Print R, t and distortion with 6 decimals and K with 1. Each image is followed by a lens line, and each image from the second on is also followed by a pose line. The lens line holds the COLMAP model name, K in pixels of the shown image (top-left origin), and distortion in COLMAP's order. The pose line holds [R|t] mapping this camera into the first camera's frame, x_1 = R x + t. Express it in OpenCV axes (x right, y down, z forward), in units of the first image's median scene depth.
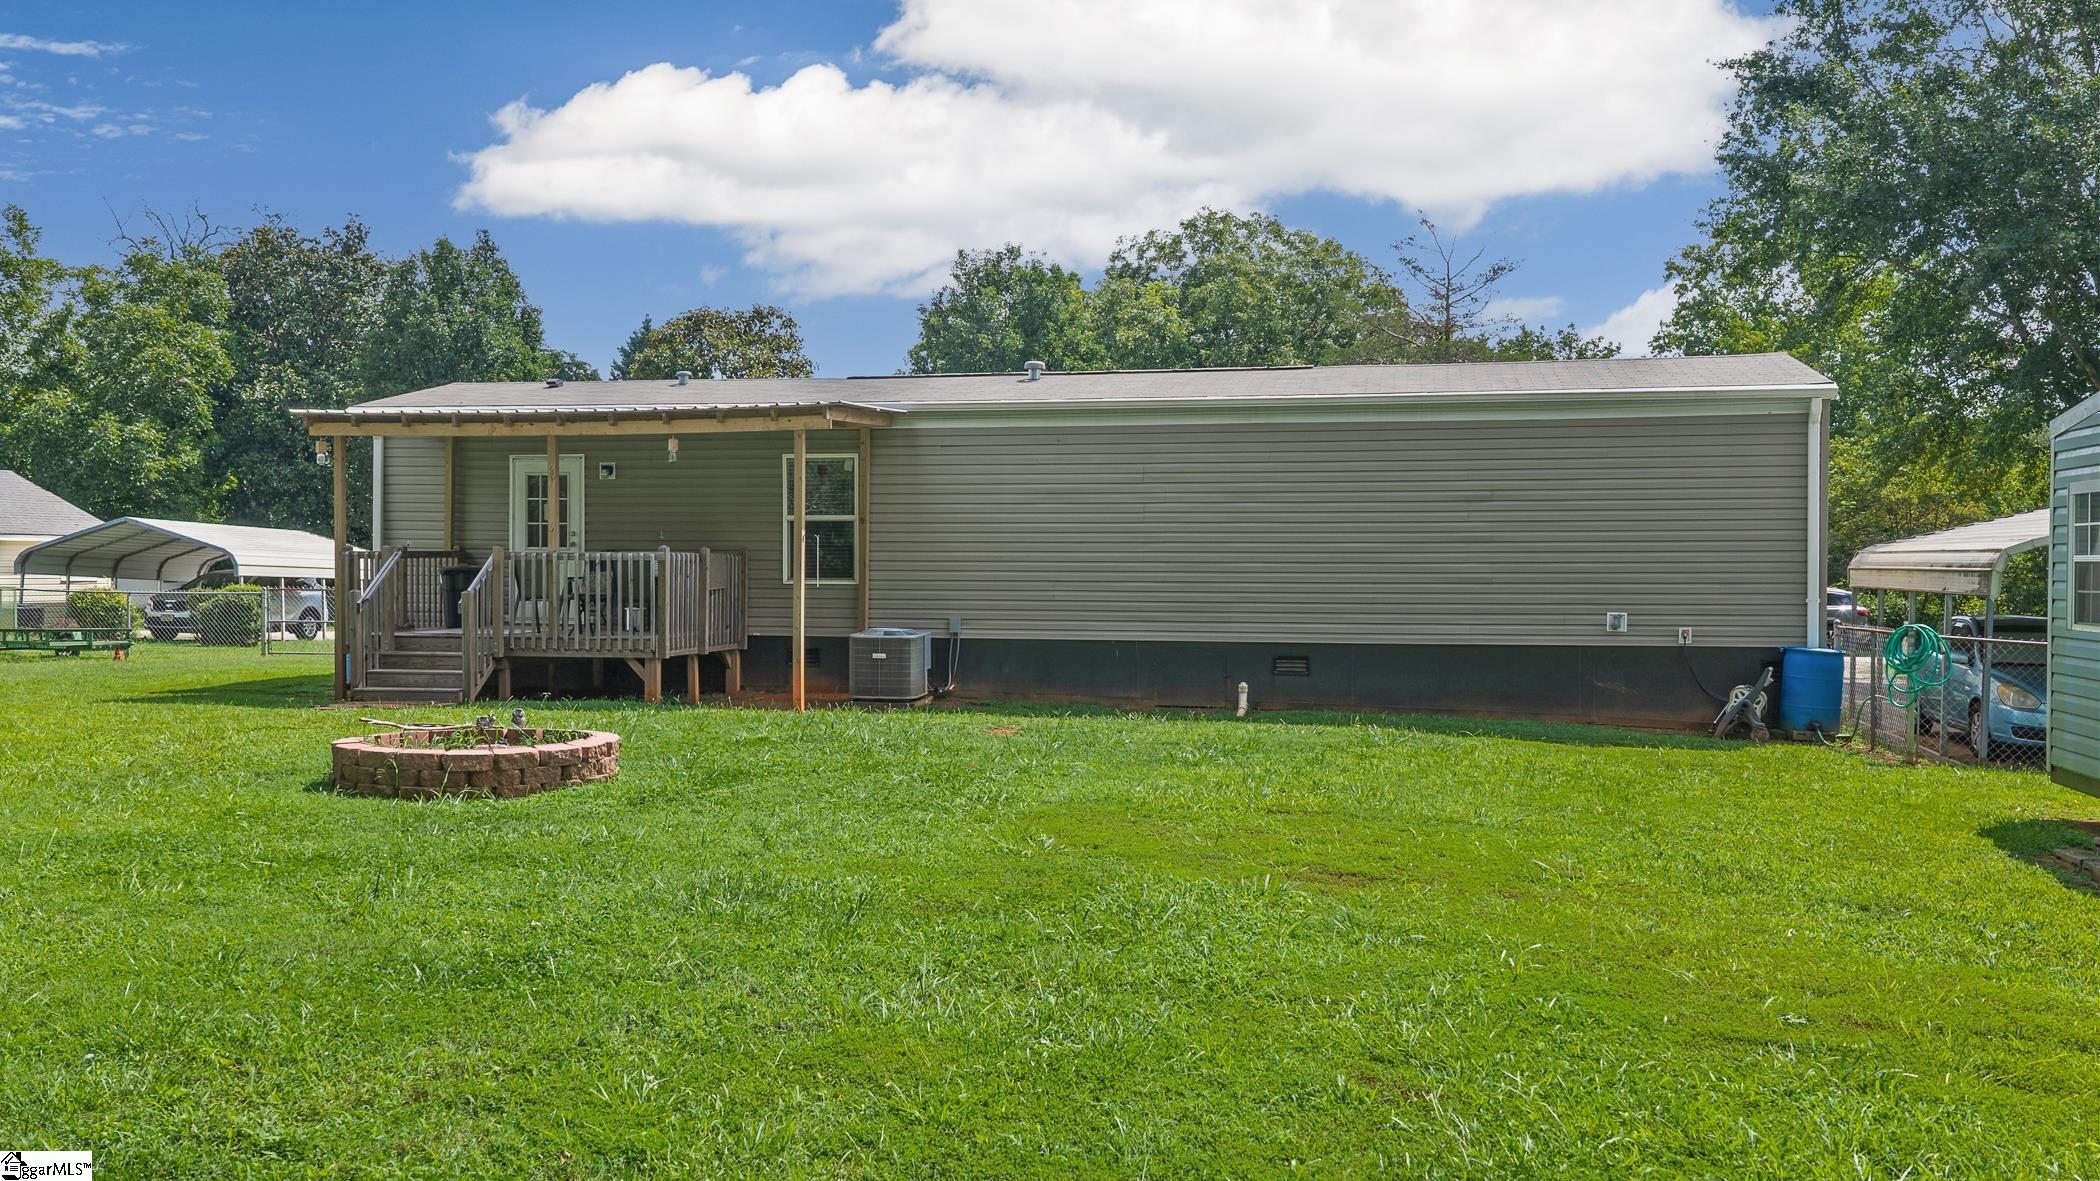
lens RADIAL K [[1847.8, 0, 1050.0], [0, 1847.8, 590.5], [0, 0, 1]] dist [0.068810, -0.067165]
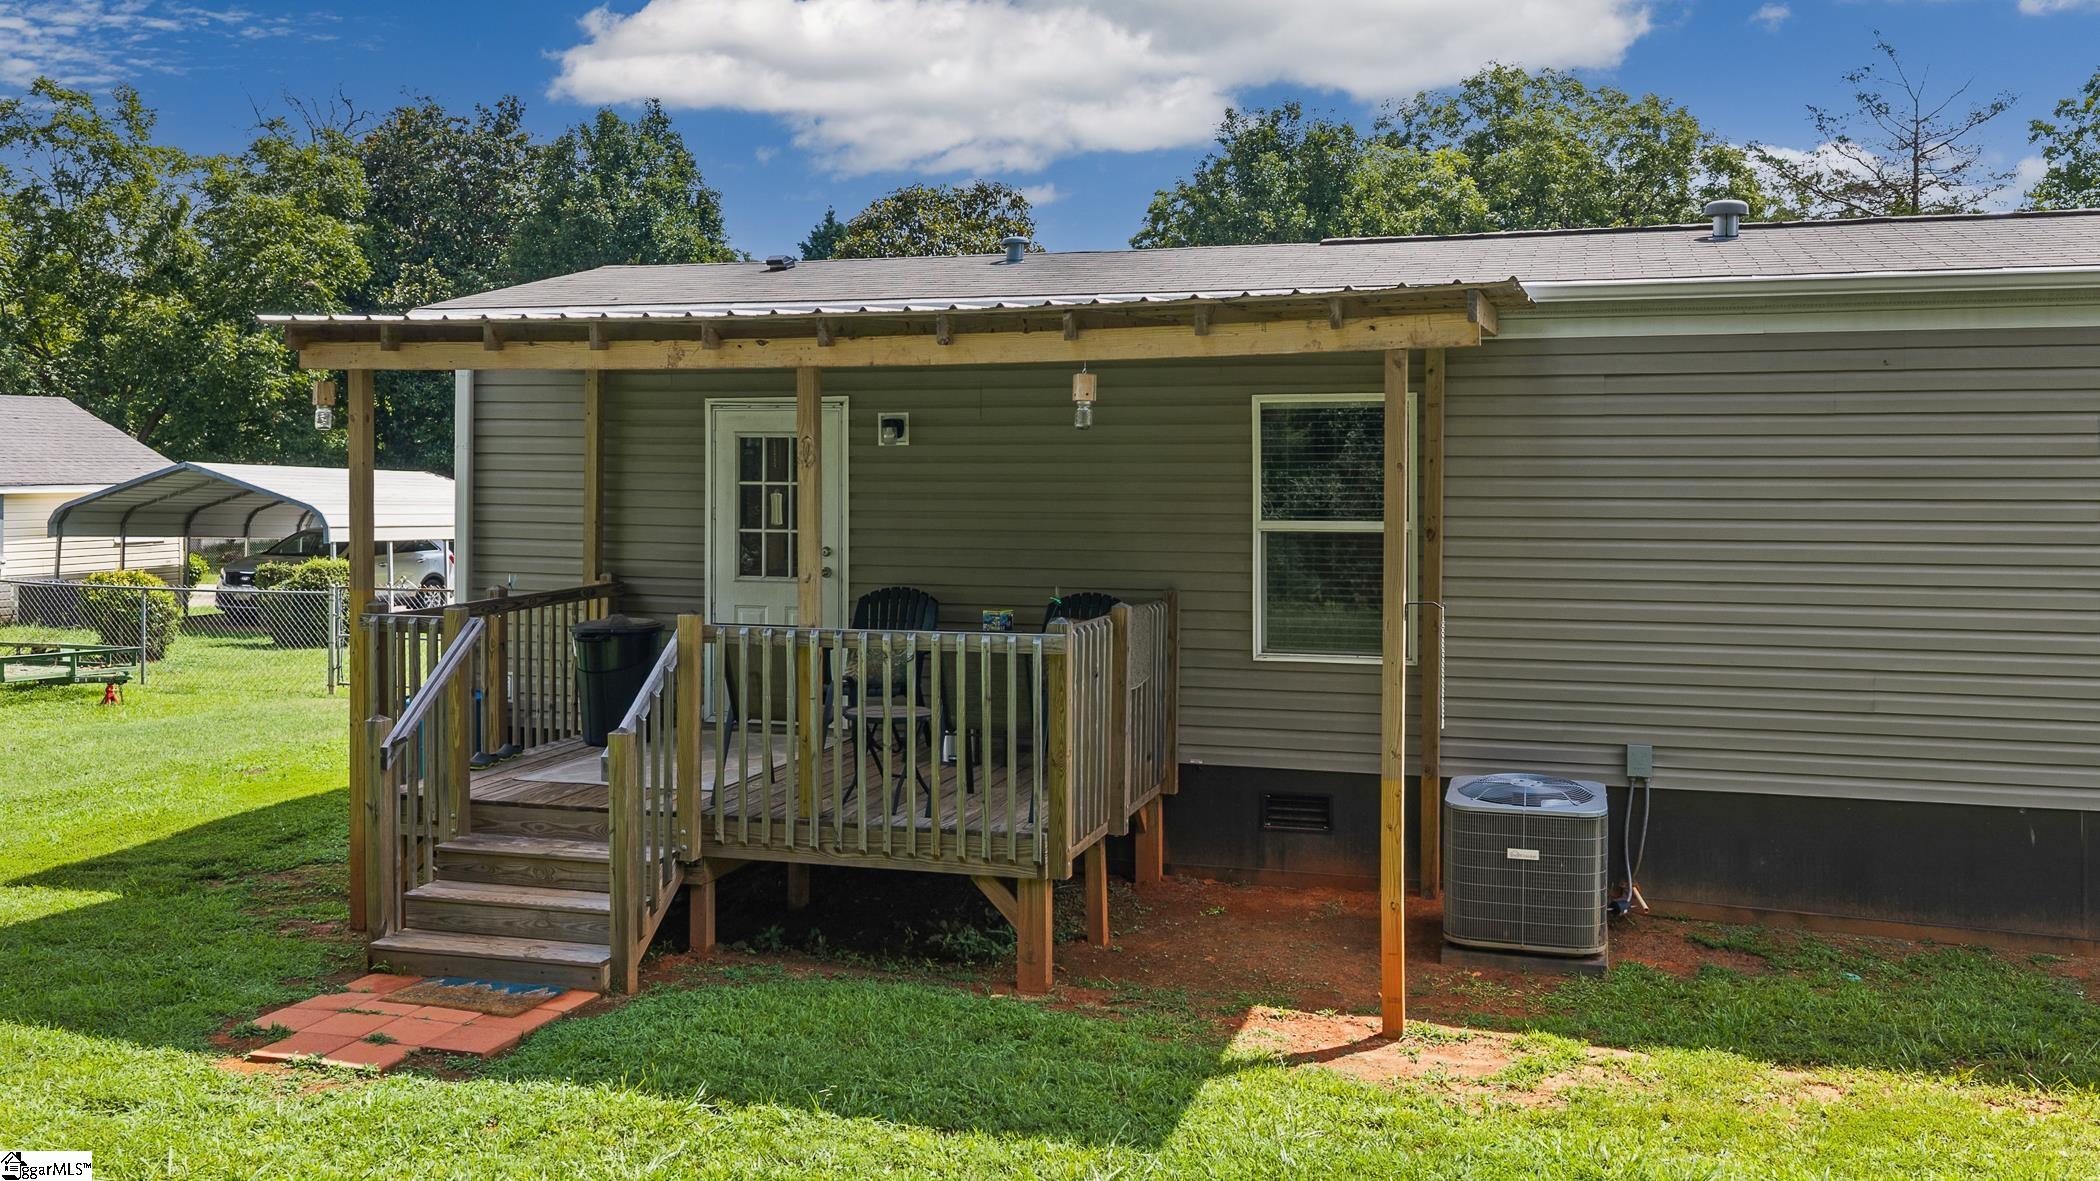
lens RADIAL K [[1904.8, 0, 1051.1], [0, 1904.8, 474.8], [0, 0, 1]] dist [0.059090, -0.011635]
pose [[0.995959, -0.002877, -0.089759, -0.051734], [0.001966, 0.999946, -0.010231, -0.016161], [0.089784, 0.010013, 0.995911, 0.168223]]
